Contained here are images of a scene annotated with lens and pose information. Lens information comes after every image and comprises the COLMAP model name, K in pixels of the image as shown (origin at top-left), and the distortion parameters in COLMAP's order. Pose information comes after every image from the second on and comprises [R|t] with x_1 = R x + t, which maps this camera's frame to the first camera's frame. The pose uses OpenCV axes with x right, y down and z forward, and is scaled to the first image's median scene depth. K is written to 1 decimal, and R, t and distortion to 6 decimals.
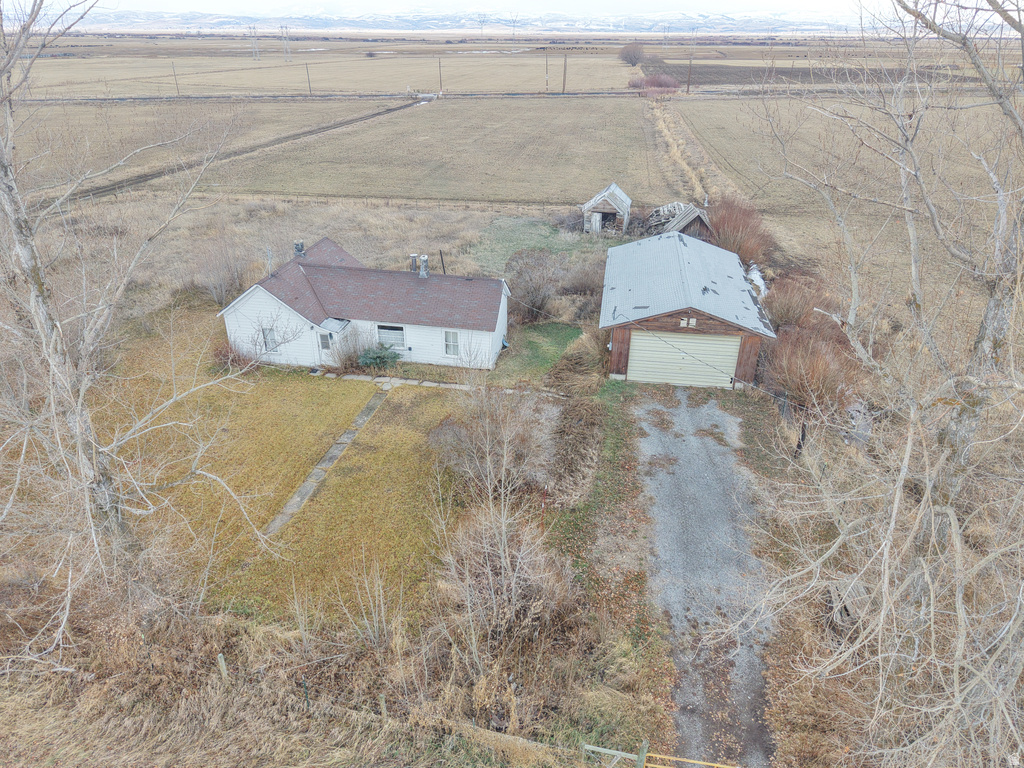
lens RADIAL K [[677.3, 0, 512.0], [0, 677.3, 384.0], [0, 0, 1]] dist [0.005060, -0.001267]
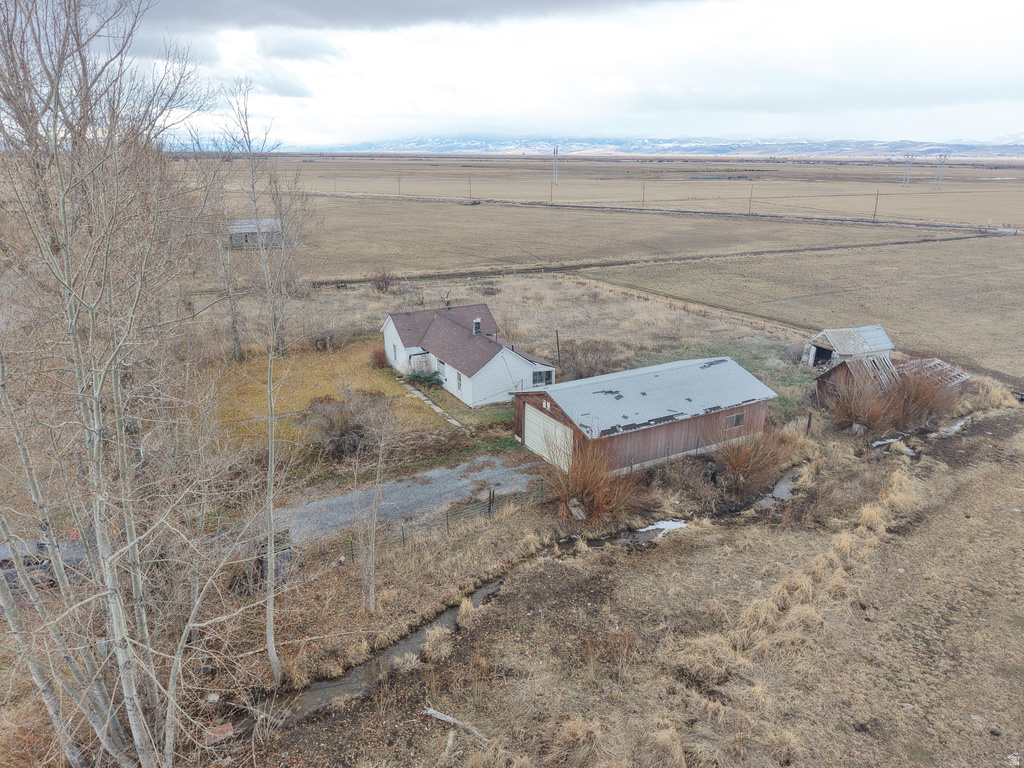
lens RADIAL K [[677.3, 0, 512.0], [0, 677.3, 384.0], [0, 0, 1]] dist [0.005060, -0.001267]
pose [[0.635630, 0.244944, -0.732105, 1.115881], [-0.357048, 0.934083, 0.002523, -0.111211], [0.684464, 0.259793, 0.681187, 0.167919]]
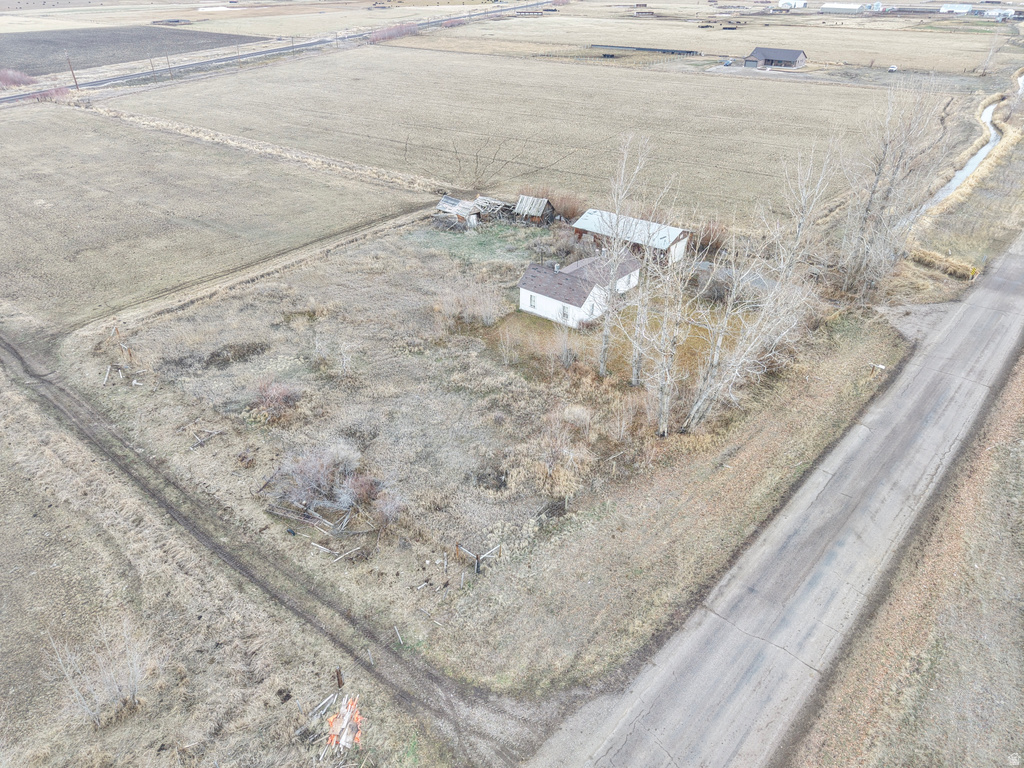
lens RADIAL K [[698.5, 0, 512.0], [0, 698.5, 384.0], [0, 0, 1]] dist [-0.002178, -0.003947]
pose [[0.502731, -0.450773, 0.737608, -2.515804], [0.394009, 0.878976, 0.268622, -0.616399], [-0.769427, 0.155580, 0.619497, -0.119321]]
